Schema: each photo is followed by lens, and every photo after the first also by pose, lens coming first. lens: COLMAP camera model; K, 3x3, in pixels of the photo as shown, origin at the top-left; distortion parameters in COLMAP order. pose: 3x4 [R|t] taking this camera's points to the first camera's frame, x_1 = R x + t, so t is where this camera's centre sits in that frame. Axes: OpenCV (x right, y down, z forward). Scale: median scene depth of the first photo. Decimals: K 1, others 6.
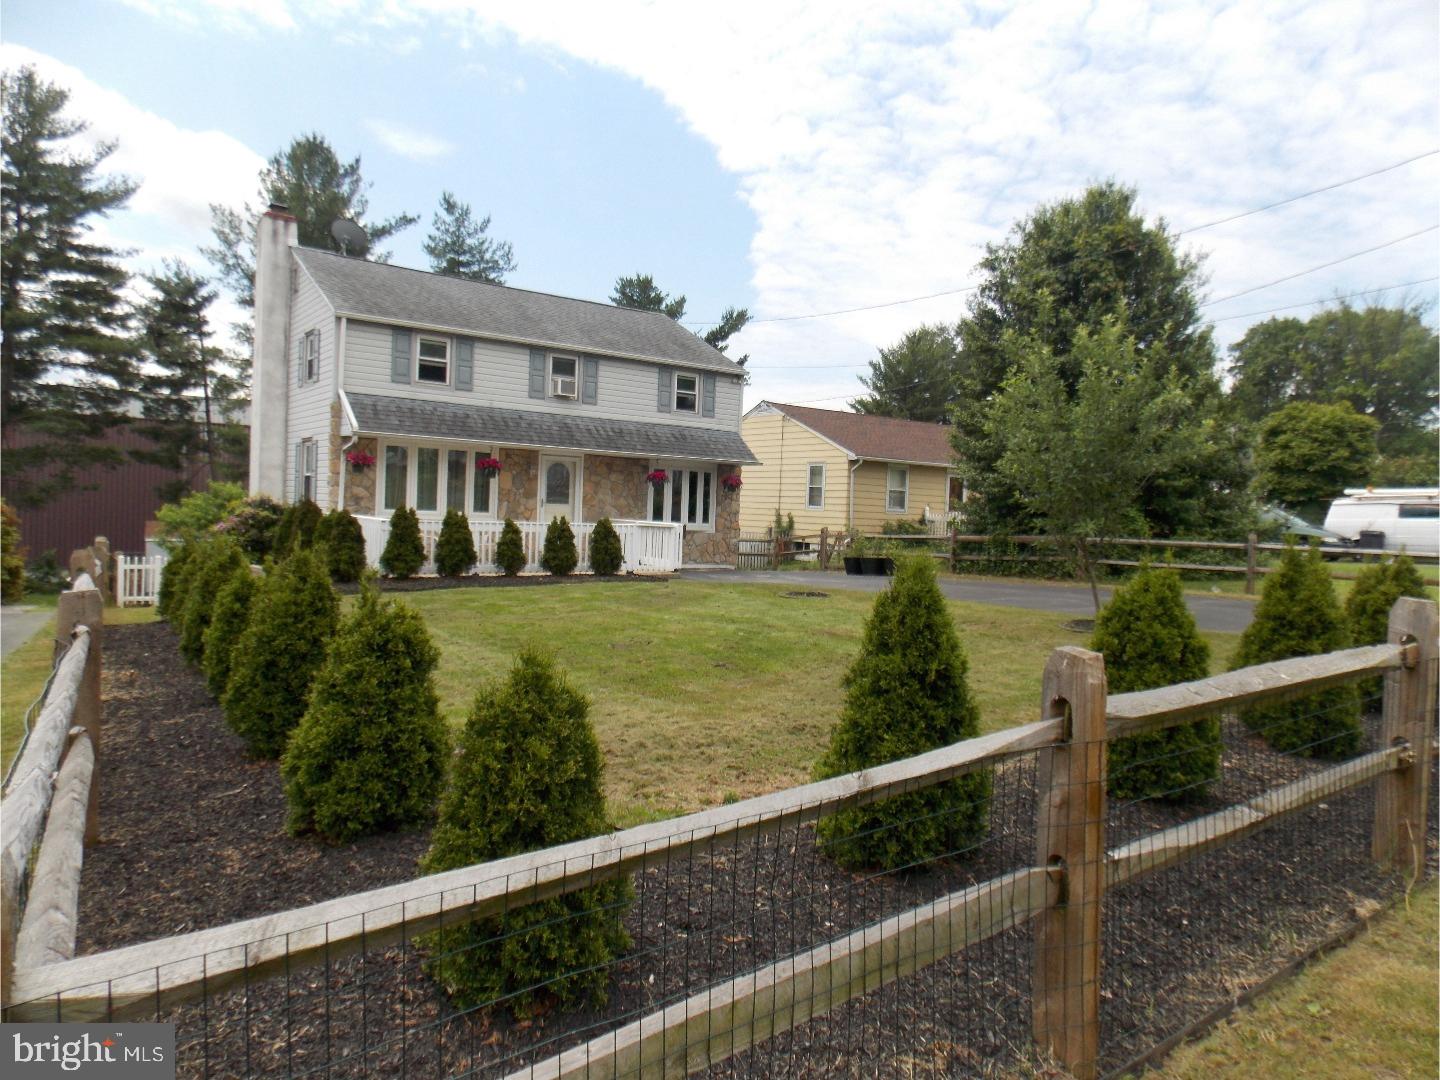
lens RADIAL K [[956.4, 0, 727.2], [0, 956.4, 541.0], [0, 0, 1]] dist [-0.001329, 0.001617]
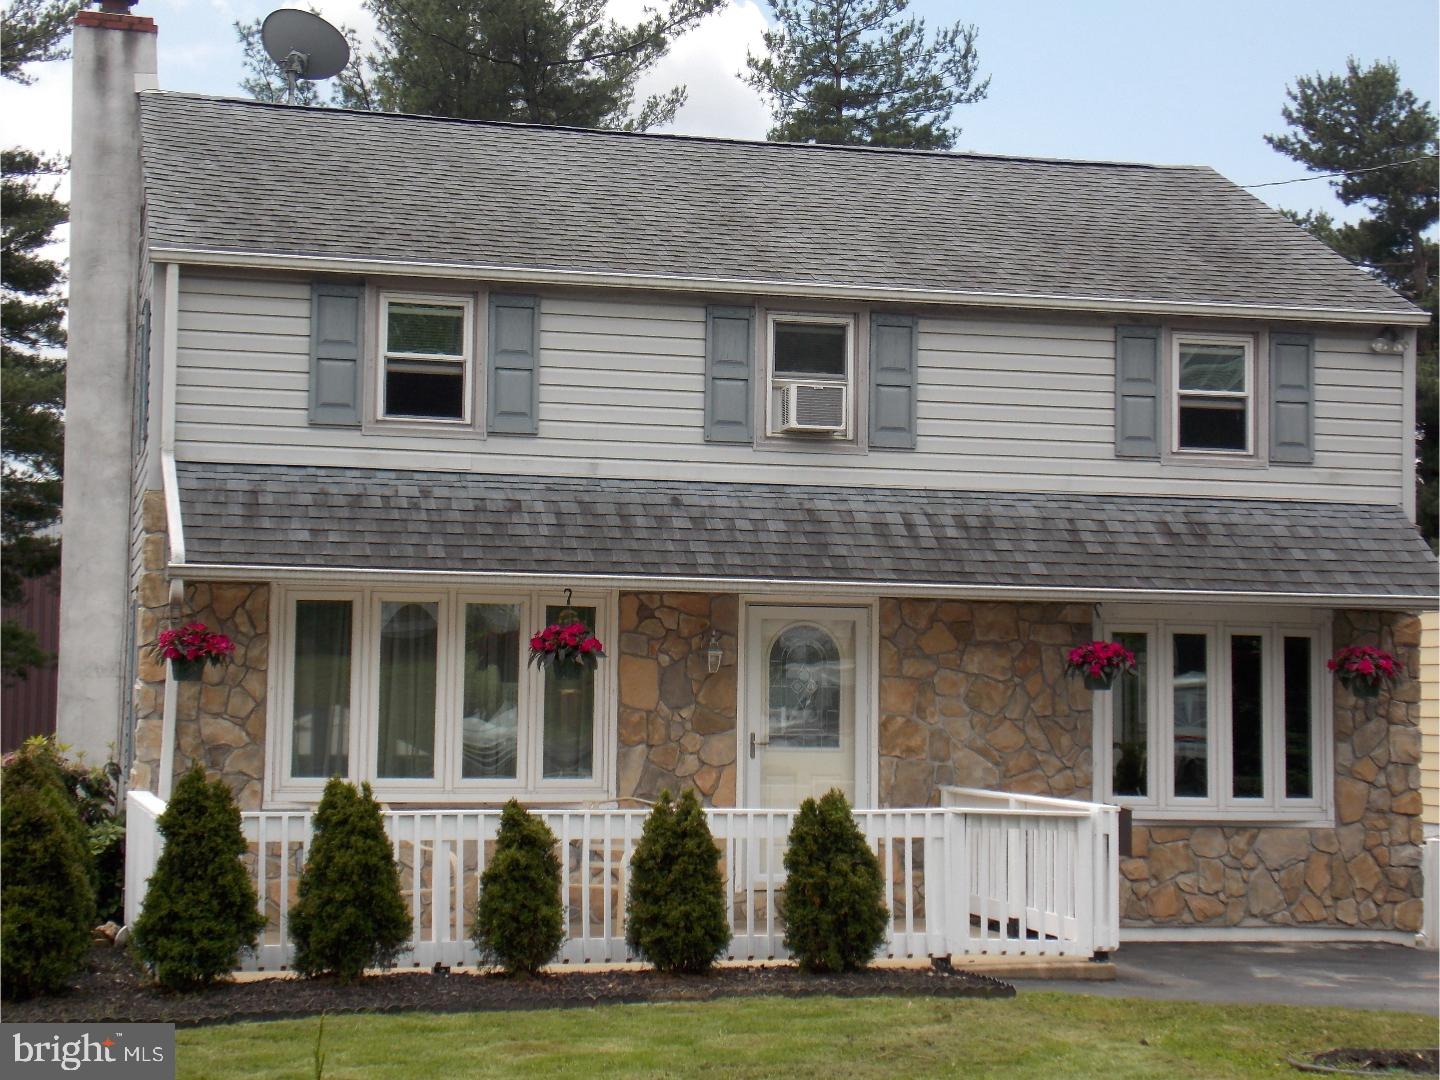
lens RADIAL K [[2605.6, 0, 714.5], [0, 2605.6, 535.9], [0, 0, 1]] dist [0.201412, 0.000000]
pose [[0.921577, -0.052816, -0.384585, 0.157667], [0.010114, 0.993632, -0.112221, -0.009952], [0.388063, 0.099530, 0.916243, 0.133269]]
